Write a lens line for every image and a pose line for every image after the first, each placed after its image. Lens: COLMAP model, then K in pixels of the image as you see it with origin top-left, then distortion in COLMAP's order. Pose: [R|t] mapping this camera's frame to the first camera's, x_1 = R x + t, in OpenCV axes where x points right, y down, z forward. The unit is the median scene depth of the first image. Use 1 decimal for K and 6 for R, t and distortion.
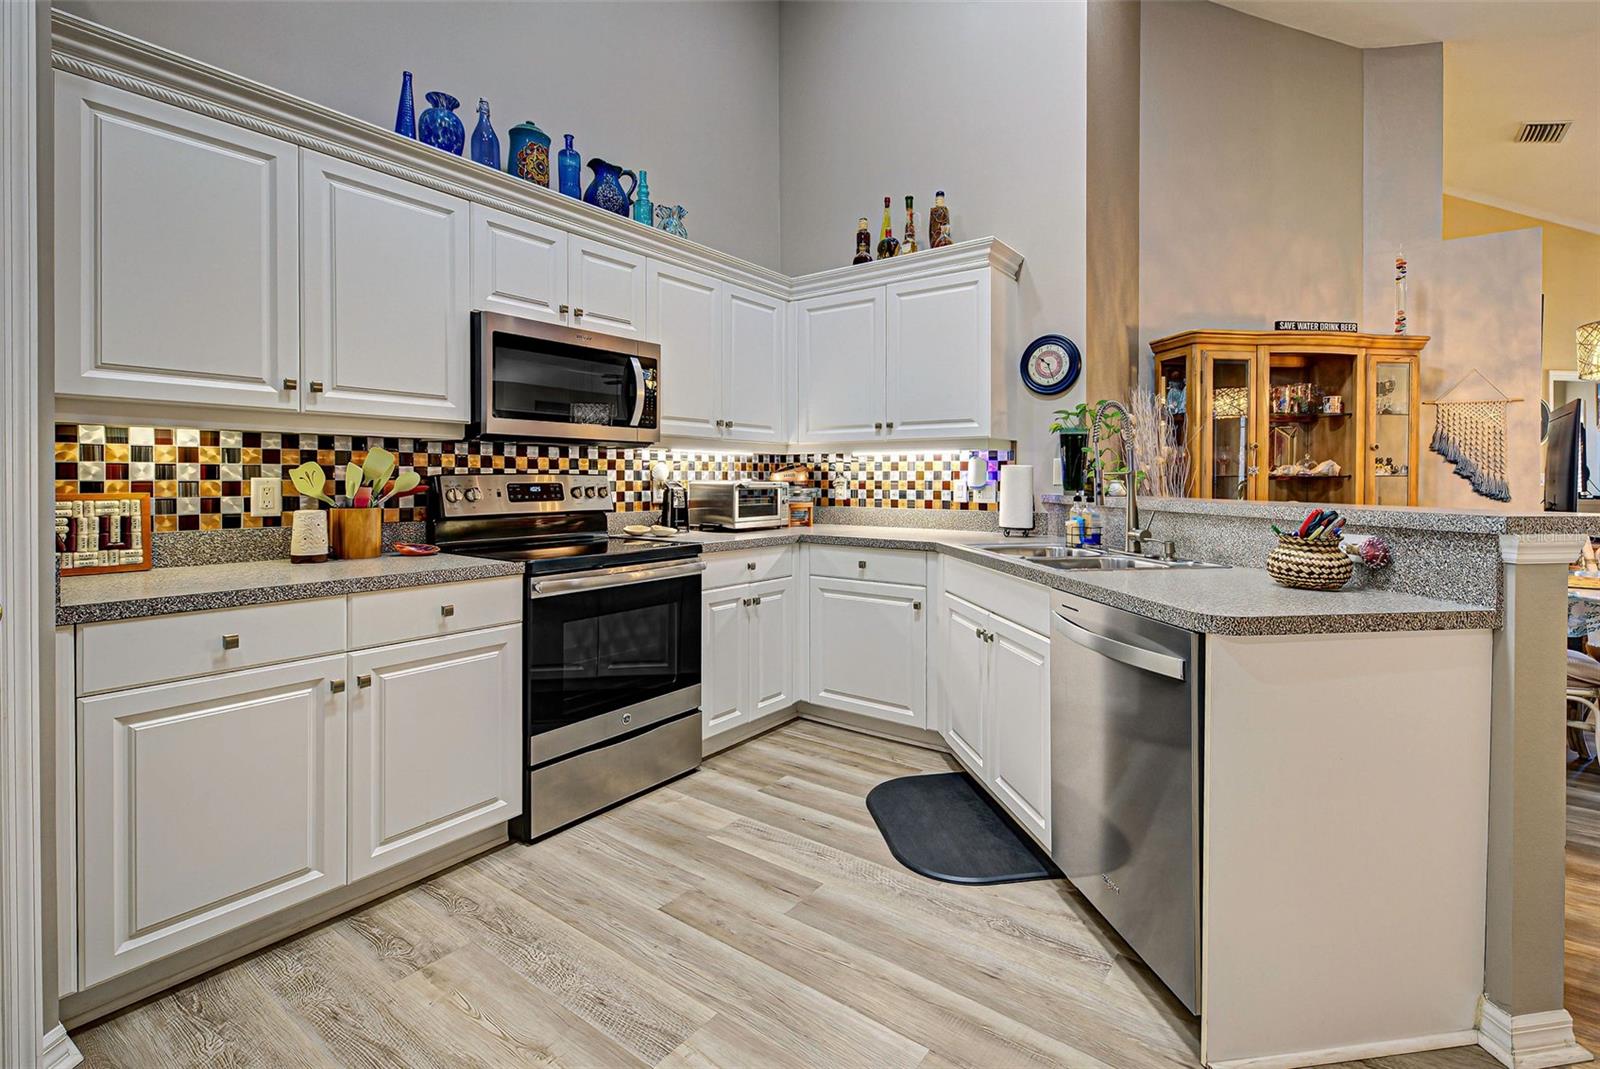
lens RADIAL K [[734.7, 0, 827.0], [0, 734.7, 487.6], [0, 0, 1]] dist [0.013244, -0.006955]
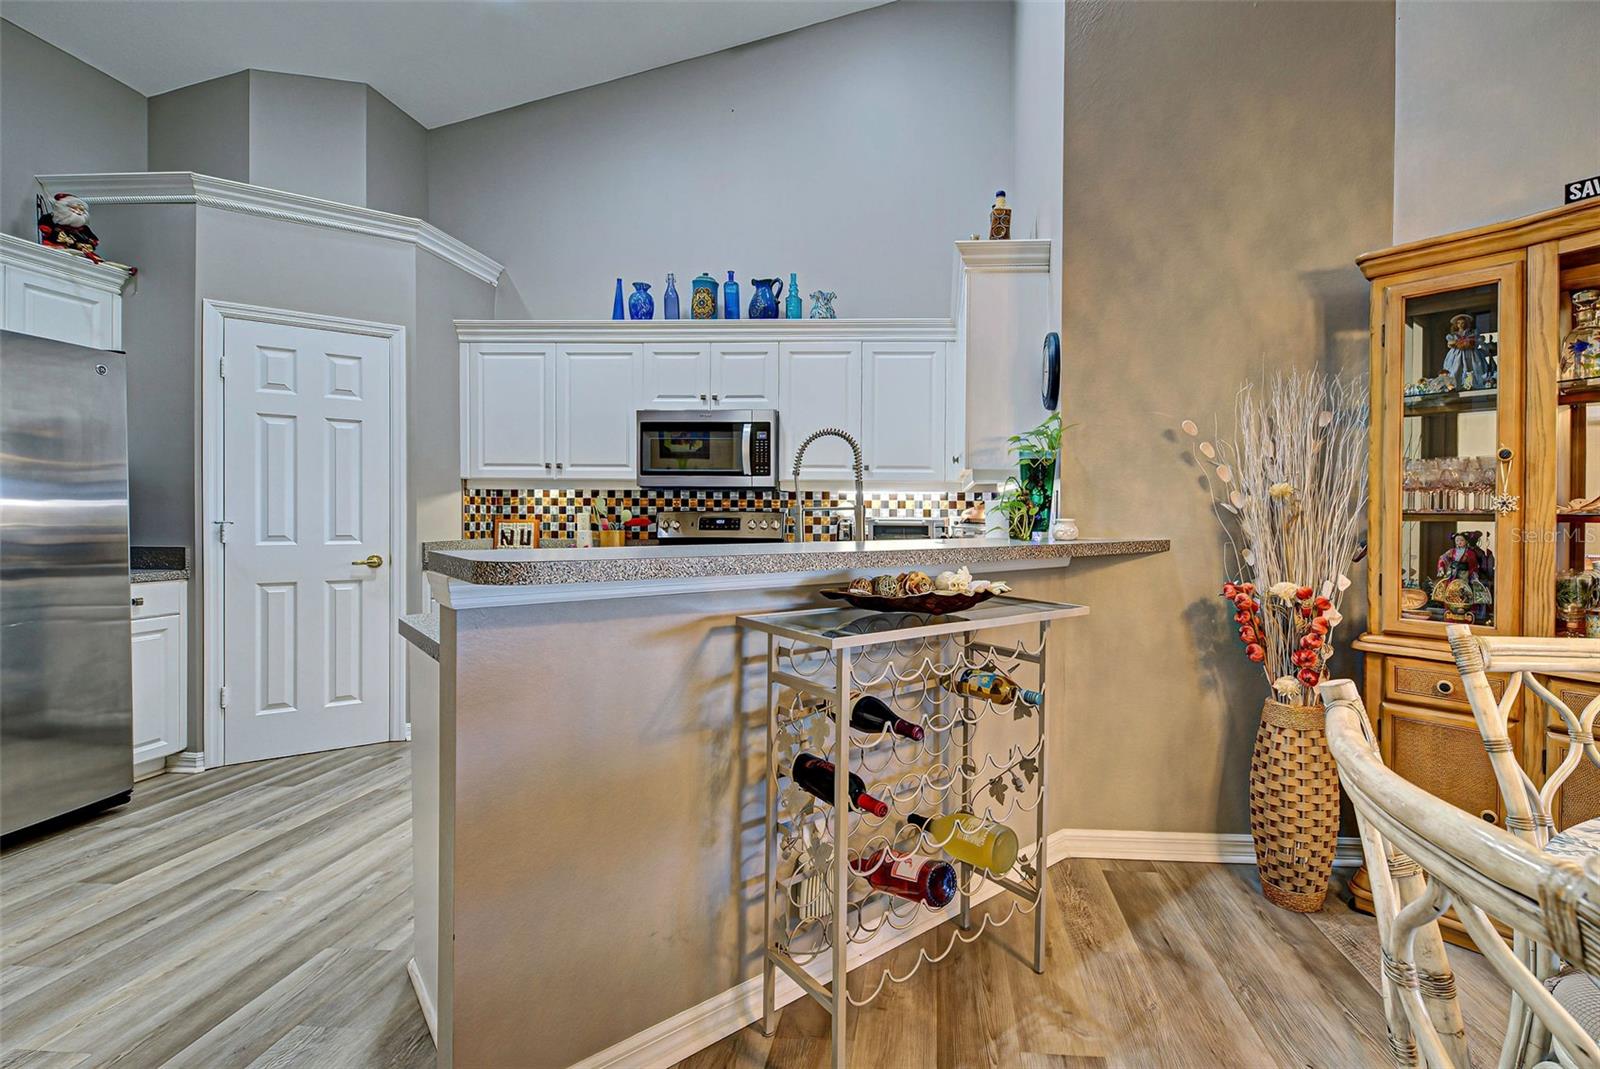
lens RADIAL K [[734.7, 0, 882.5], [0, 734.7, 527.2], [0, 0, 1]] dist [0.013244, -0.006955]
pose [[0.532798, 0.017892, -0.846053, 1.011782], [-0.016737, 0.999804, 0.010604, -0.007749], [0.846077, 0.008511, 0.532993, 0.500213]]
